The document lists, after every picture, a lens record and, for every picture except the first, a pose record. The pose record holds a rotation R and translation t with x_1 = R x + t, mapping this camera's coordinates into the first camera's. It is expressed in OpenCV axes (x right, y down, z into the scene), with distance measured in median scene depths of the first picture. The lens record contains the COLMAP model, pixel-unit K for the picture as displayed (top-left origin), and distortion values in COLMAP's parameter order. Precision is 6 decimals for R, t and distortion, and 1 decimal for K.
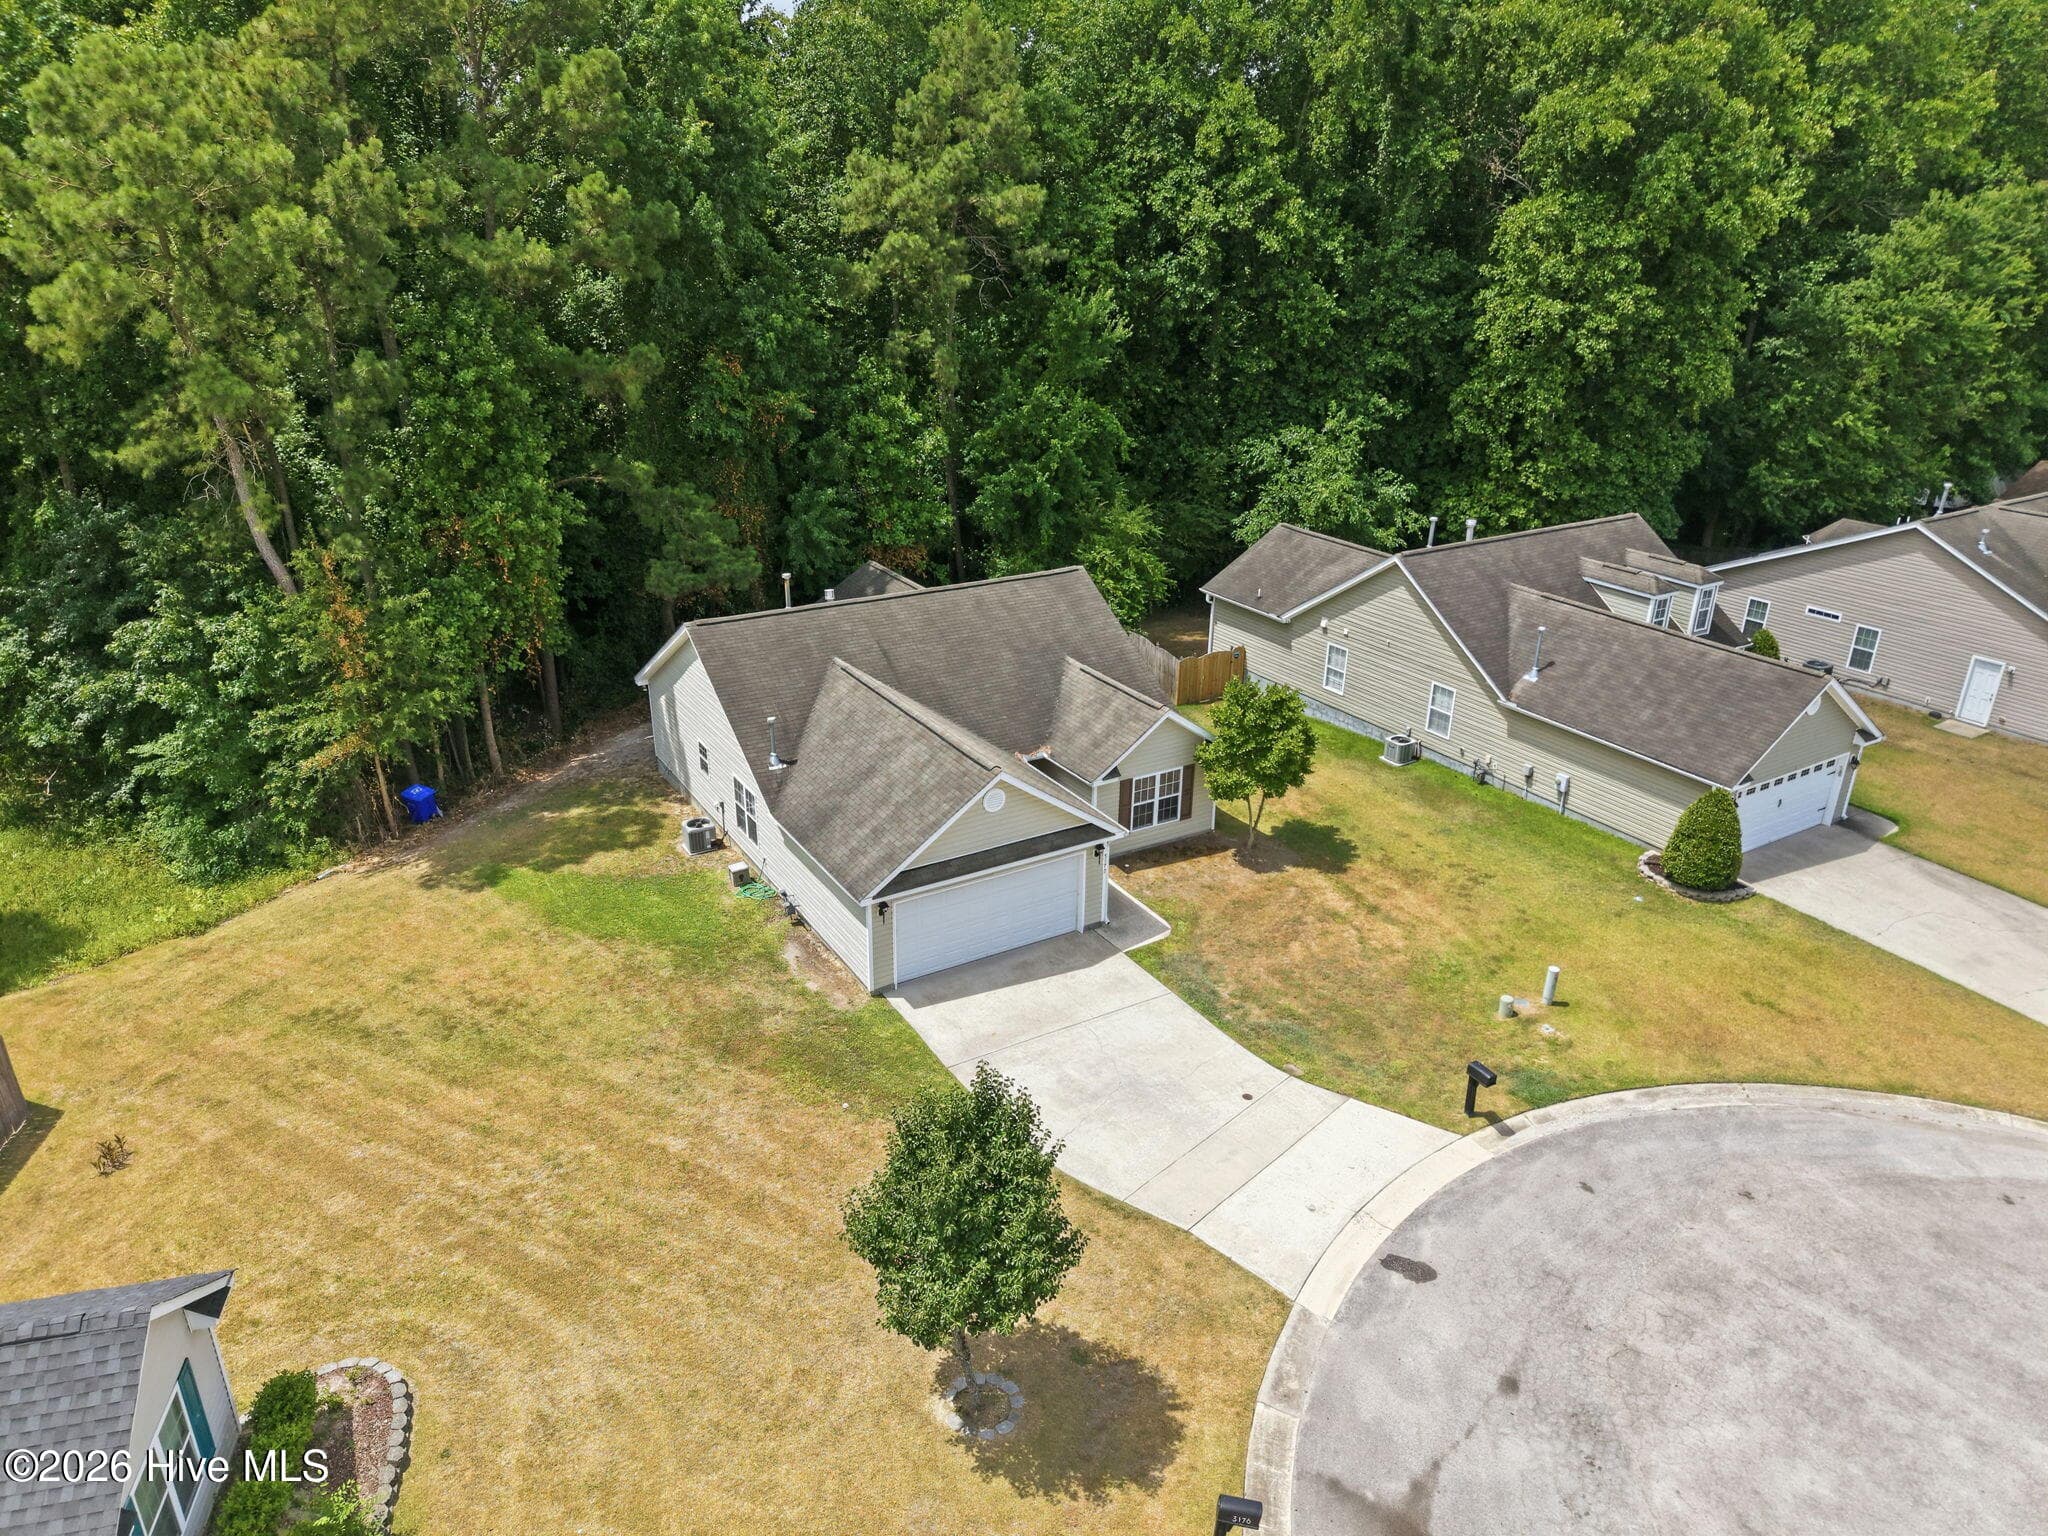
lens RADIAL K [[1355.8, 0, 1030.5], [0, 1355.8, 786.5], [0, 0, 1]] dist [0.003509, -0.004553]
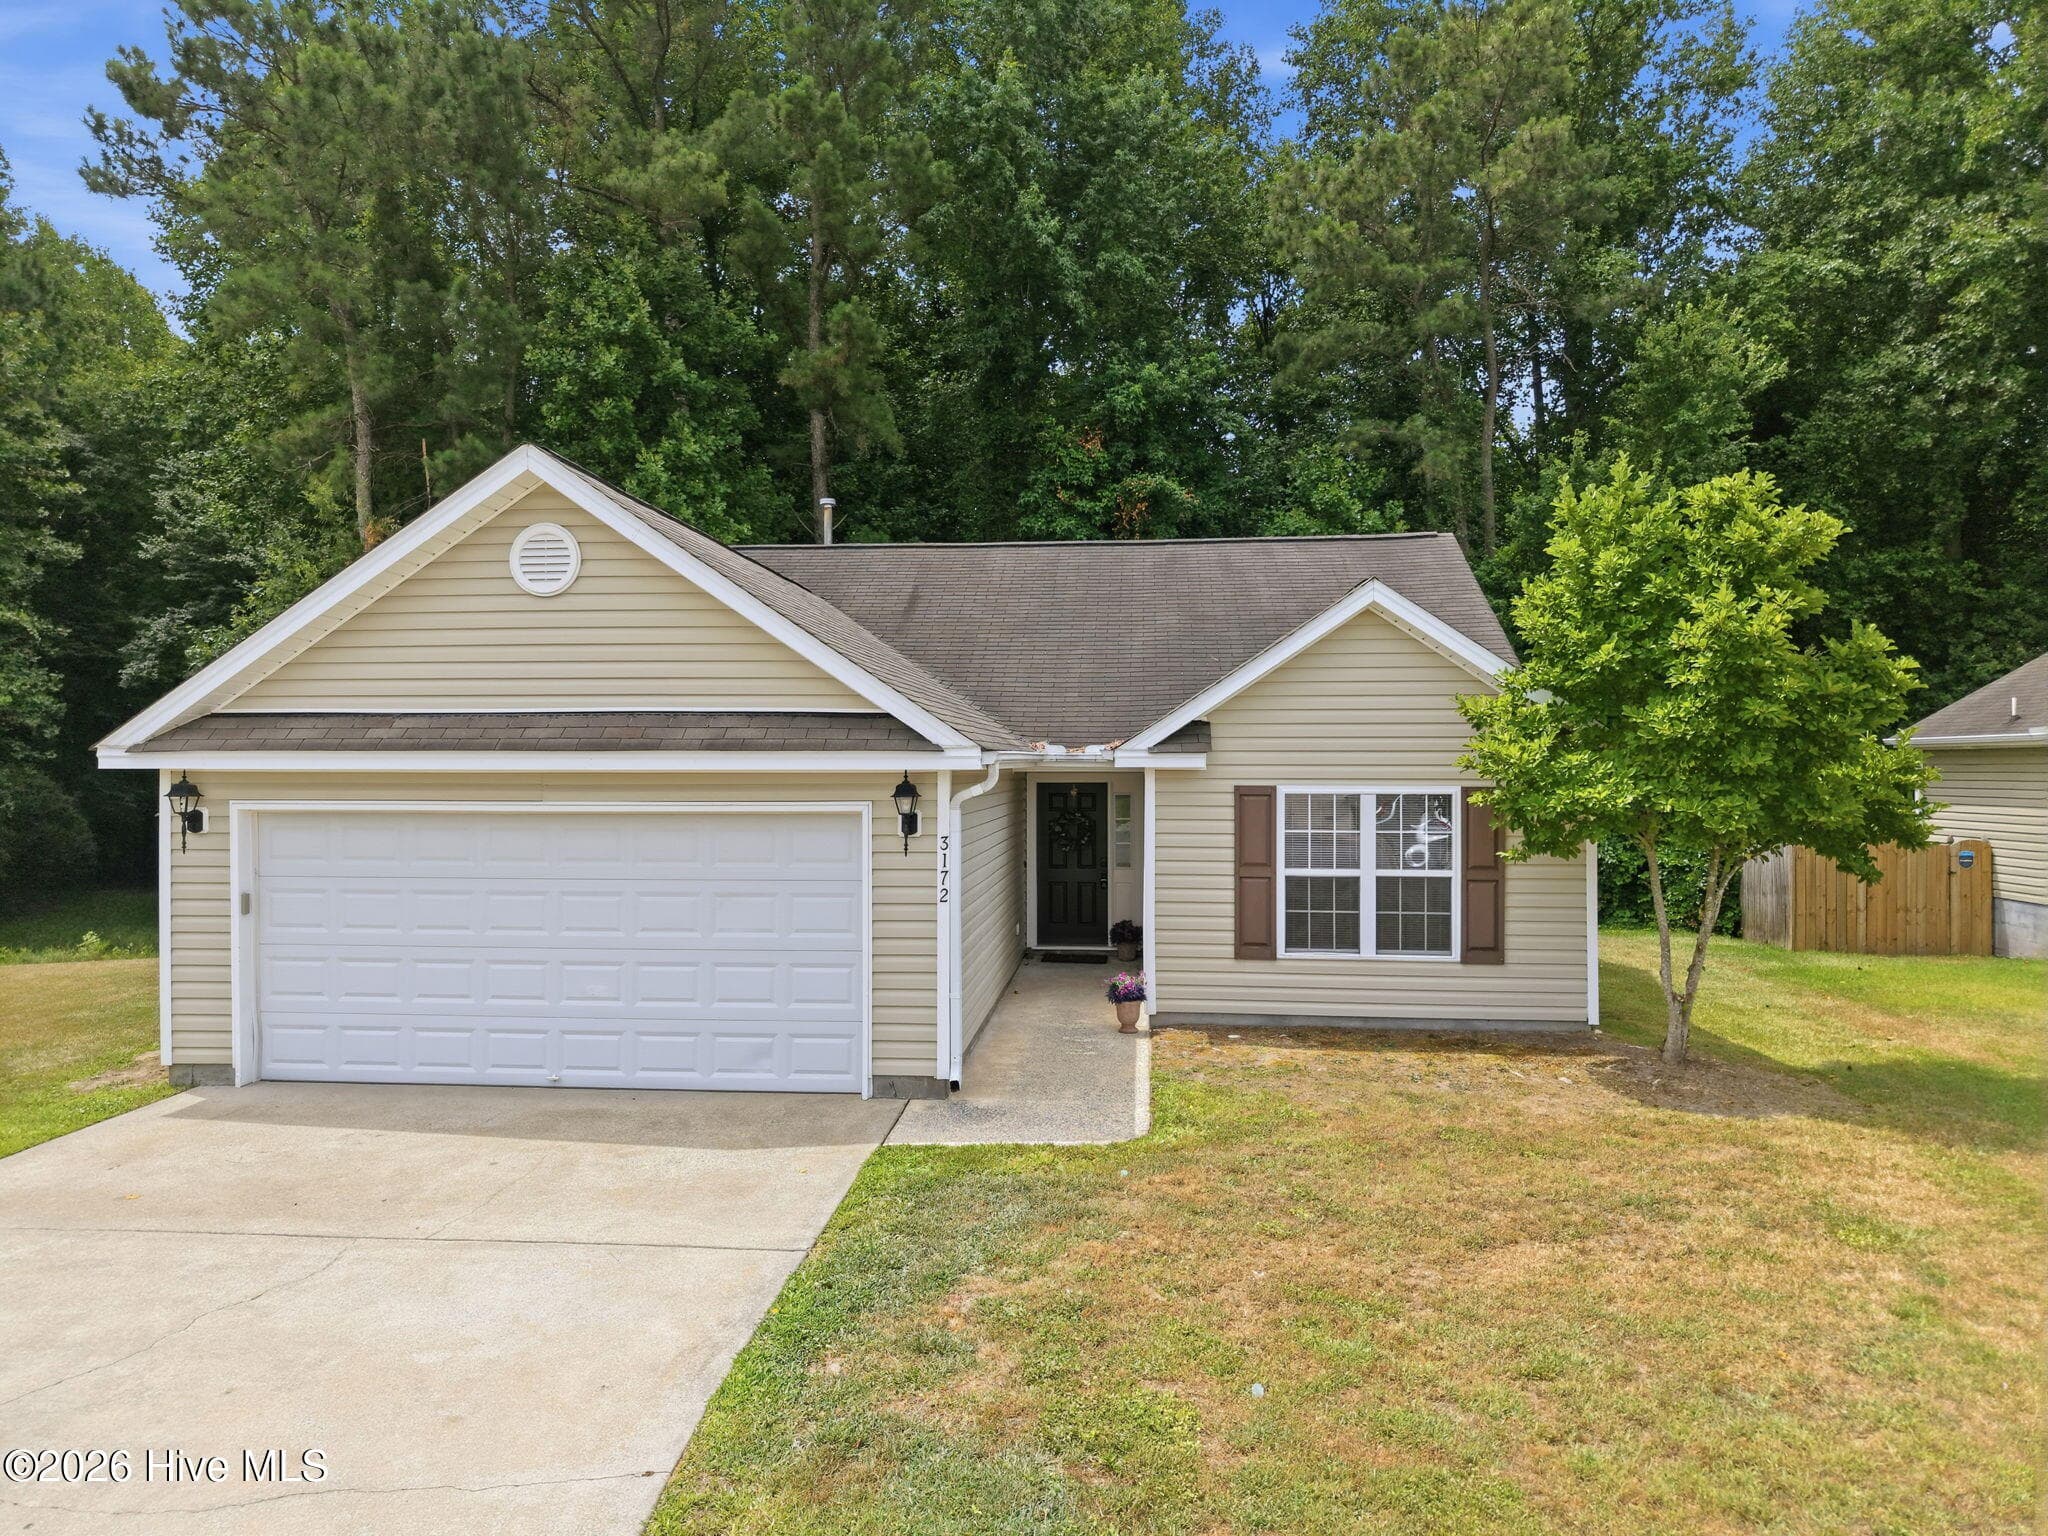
lens RADIAL K [[1375.1, 0, 1024.0], [0, 1375.1, 768.0], [0, 0, 1]] dist [0.040048, -0.053811]
pose [[0.804416, -0.012119, -0.593943, 0.233276], [-0.232323, 0.913751, -0.333295, 0.123547], [0.546755, 0.406094, 0.732220, 0.685045]]
